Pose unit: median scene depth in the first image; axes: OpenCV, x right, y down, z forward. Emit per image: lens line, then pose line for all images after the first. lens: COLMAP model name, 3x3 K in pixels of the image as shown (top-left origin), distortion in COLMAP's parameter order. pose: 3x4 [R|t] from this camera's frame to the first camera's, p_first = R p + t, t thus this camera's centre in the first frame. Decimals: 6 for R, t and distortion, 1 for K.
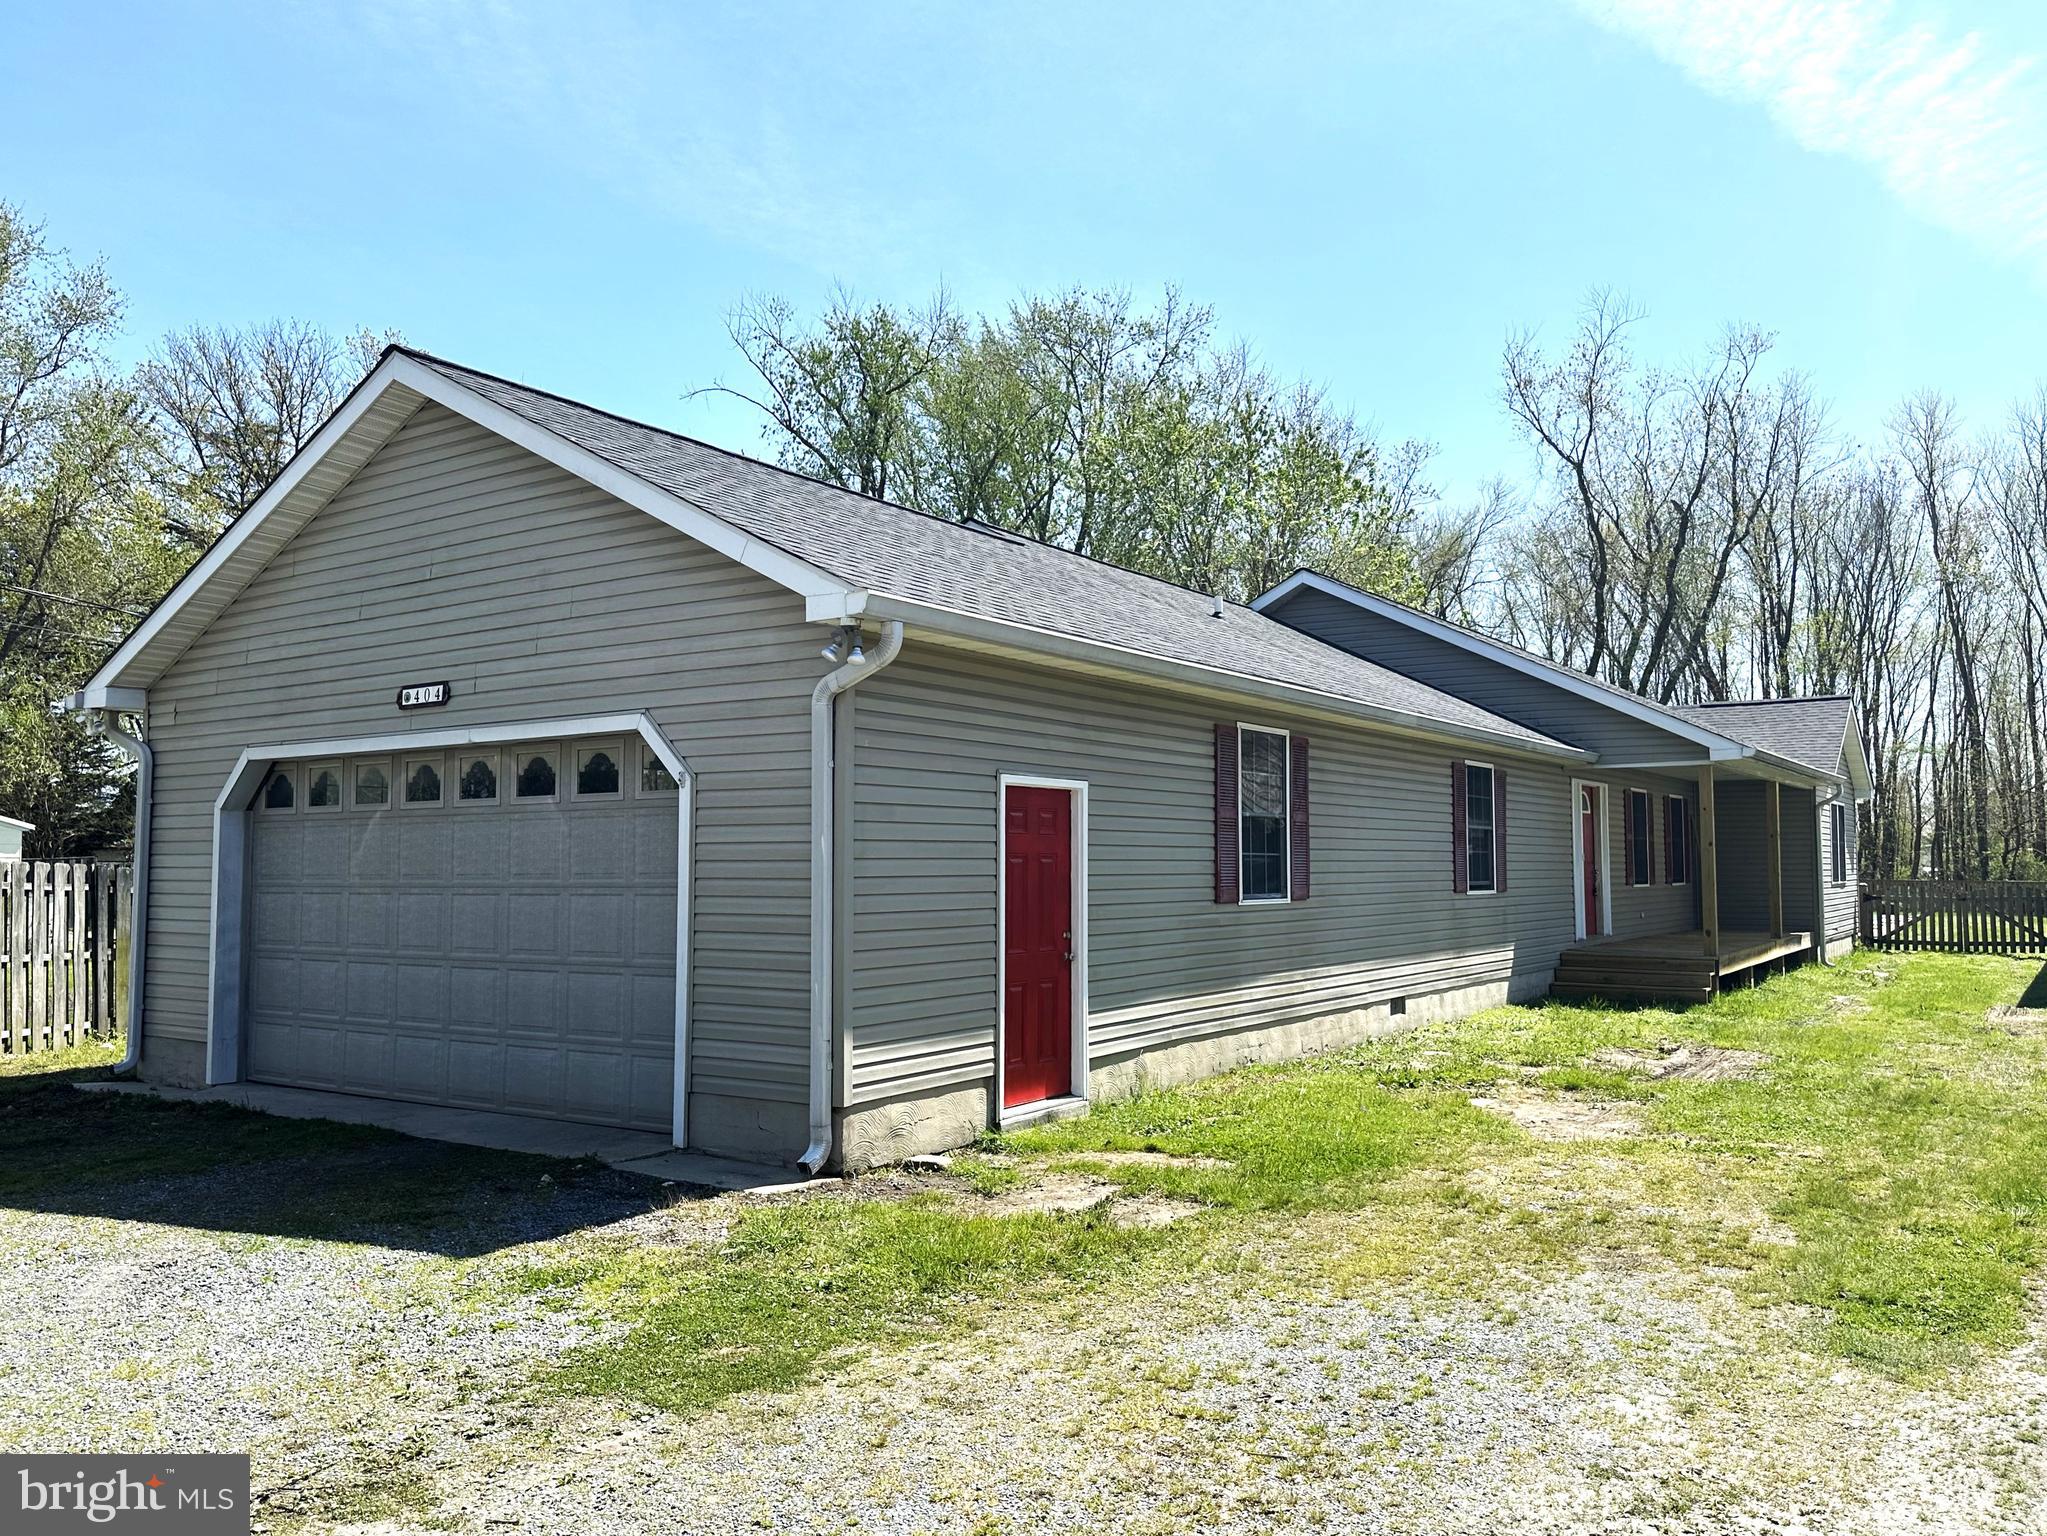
lens RADIAL K [[1556.9, 0, 1023.5], [0, 1556.9, 768.0], [0, 0, 1]] dist [0.004297, 0.001586]
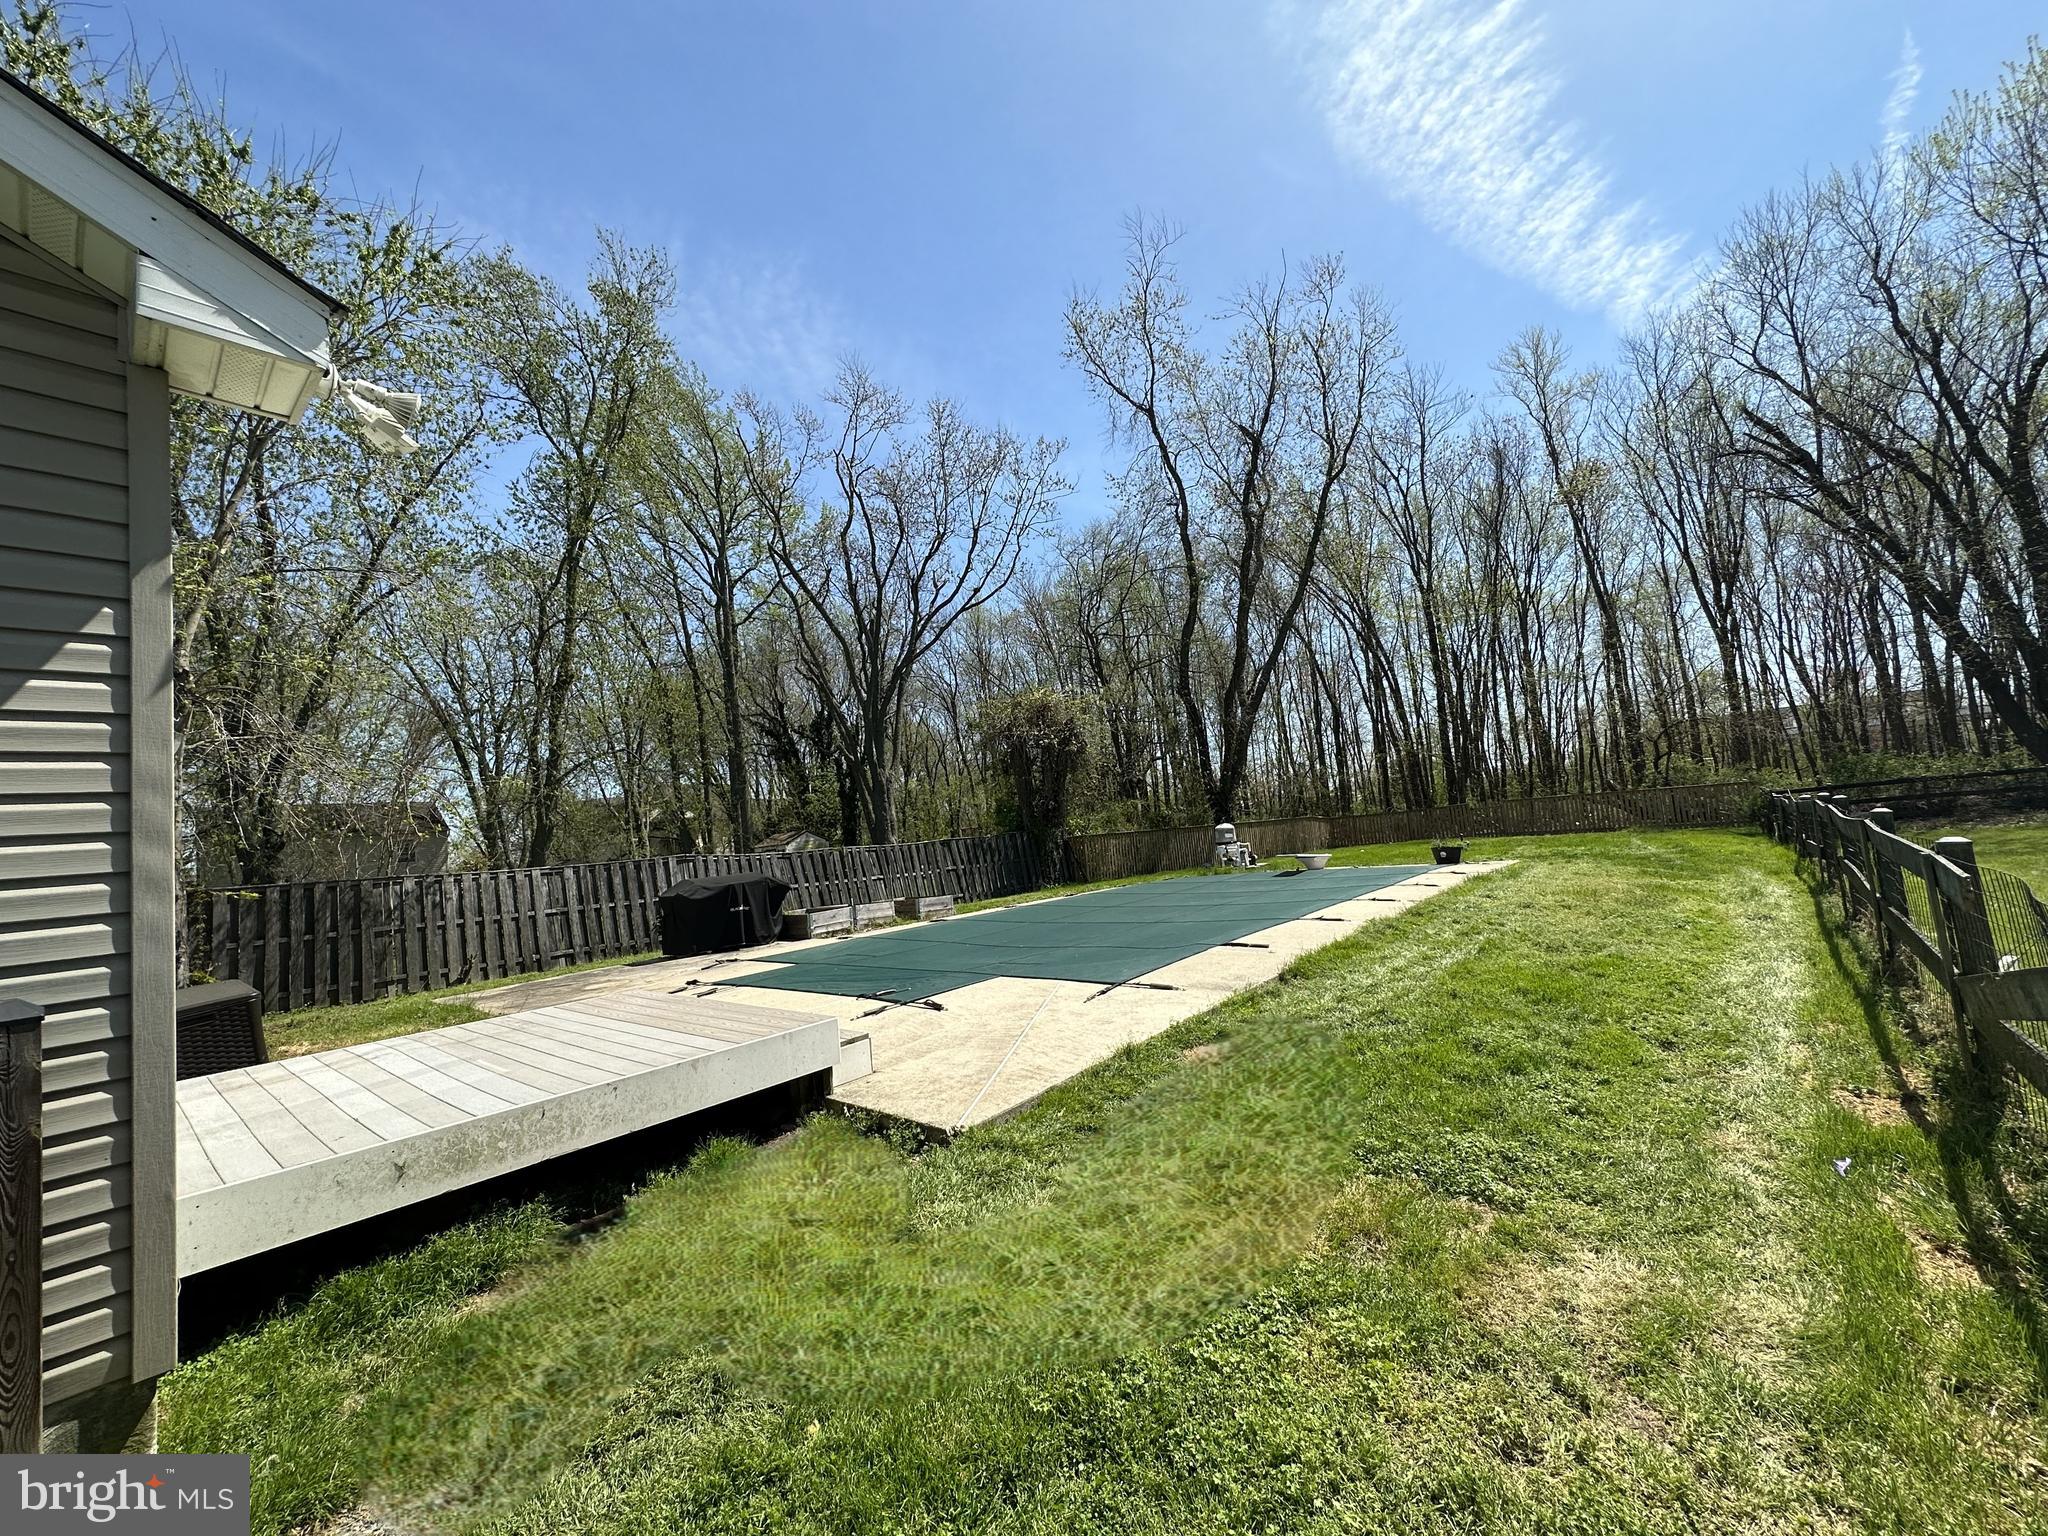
lens RADIAL K [[811.7, 0, 1020.6], [0, 811.7, 770.8], [0, 0, 1]] dist [0.000166, 0.000082]
pose [[0.989138, -0.099919, -0.107803, 0.685668], [0.098930, 0.994989, -0.014497, 0.070831], [0.108711, 0.003674, 0.994067, 1.070218]]
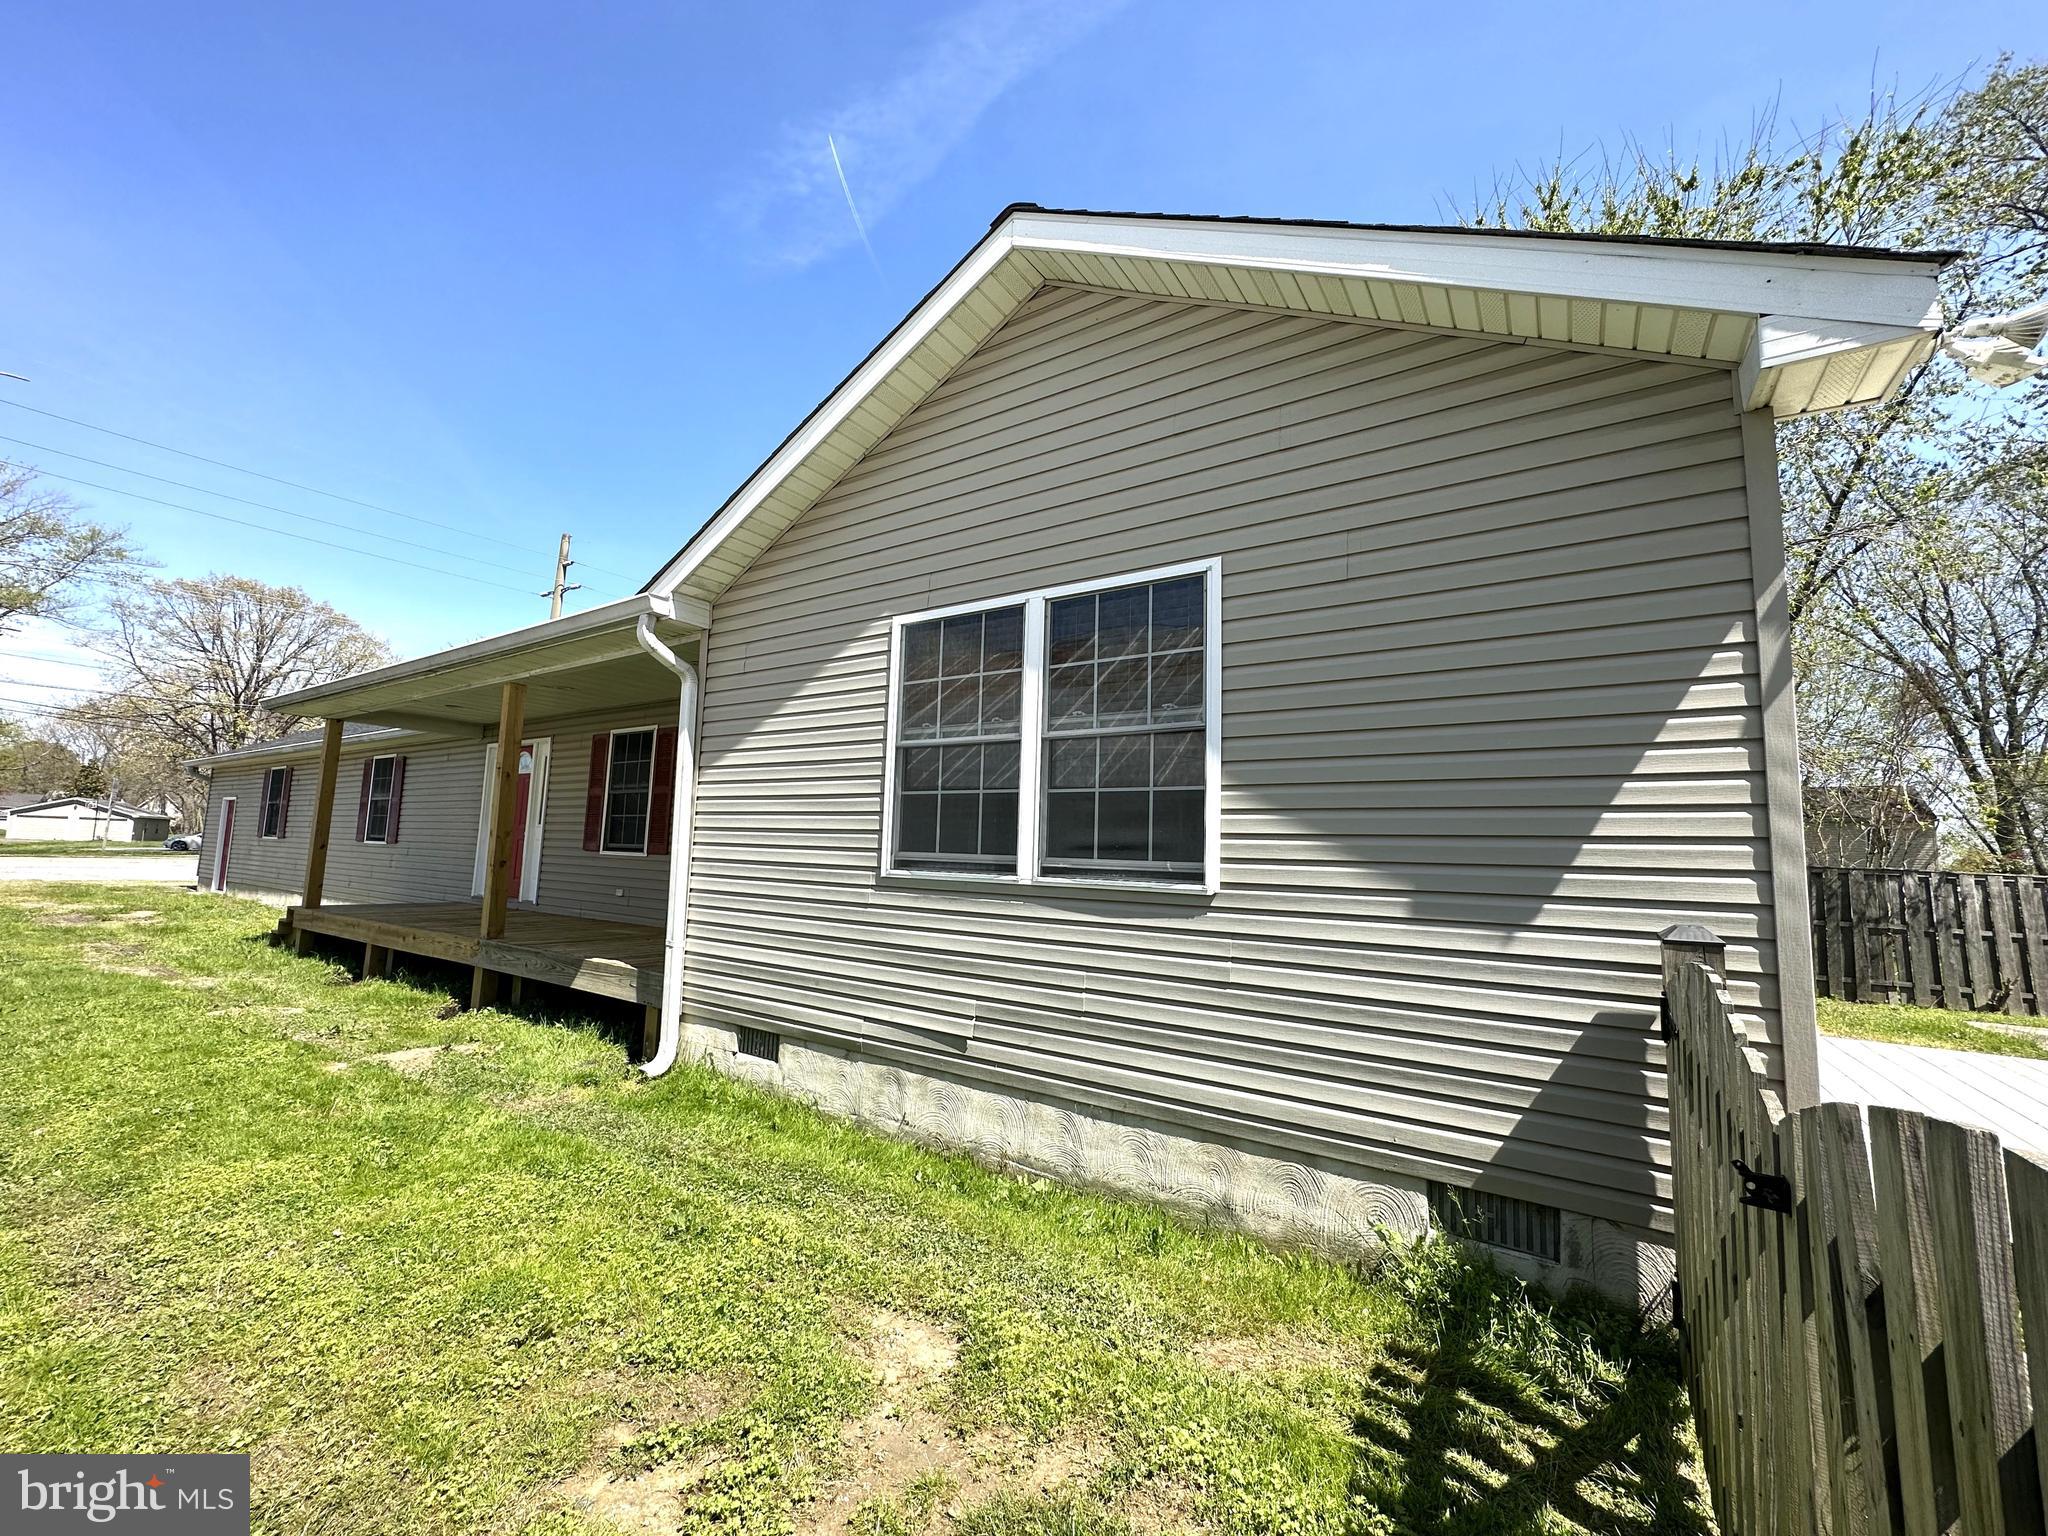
lens RADIAL K [[811.7, 0, 1020.6], [0, 811.7, 770.8], [0, 0, 1]] dist [0.000166, 0.000082]
pose [[0.013236, -0.107911, -0.994072, 0.681268], [0.028611, 0.993793, -0.107499, 0.070973], [0.999503, -0.027019, 0.016241, 1.022117]]
